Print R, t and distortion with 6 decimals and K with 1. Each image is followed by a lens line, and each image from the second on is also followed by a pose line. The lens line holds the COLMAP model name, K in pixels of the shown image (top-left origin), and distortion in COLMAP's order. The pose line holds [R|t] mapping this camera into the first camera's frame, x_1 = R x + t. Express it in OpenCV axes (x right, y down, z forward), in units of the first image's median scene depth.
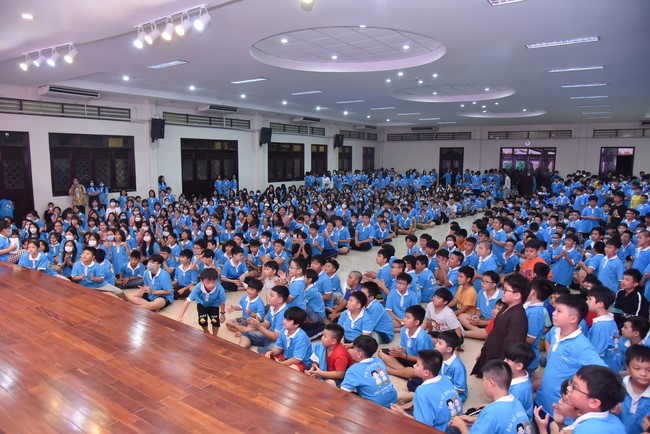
lens RADIAL K [[443.6, 0, 316.6], [0, 443.6, 217.9], [0, 0, 1]] dist [-0.115631, 0.067053]
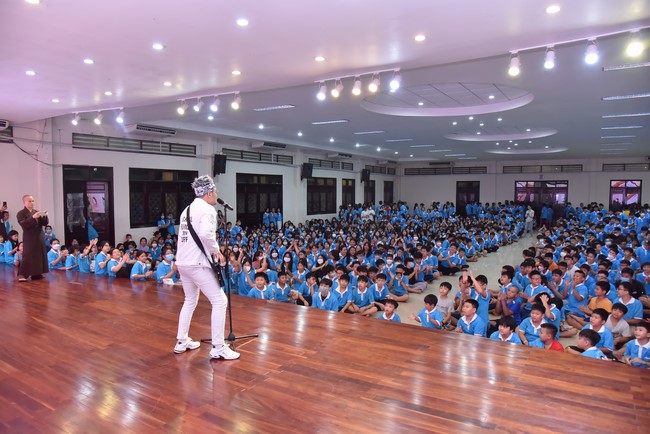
lens RADIAL K [[443.6, 0, 316.6], [0, 443.6, 217.9], [0, 0, 1]] dist [-0.115631, 0.067053]
pose [[0.999201, -0.005170, 0.039642, -0.139635], [0.008050, 0.997310, -0.072850, 0.003325], [-0.039159, 0.073111, 0.996555, -0.048506]]
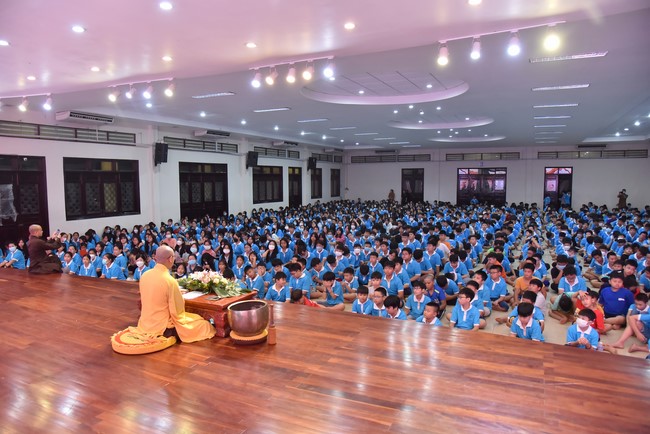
lens RADIAL K [[443.6, 0, 316.6], [0, 443.6, 217.9], [0, 0, 1]] dist [-0.115631, 0.067053]
pose [[0.988507, -0.022728, 0.149455, -0.128543], [0.029658, 0.998578, -0.044304, 0.003126], [-0.148236, 0.048227, 0.987775, -0.048492]]
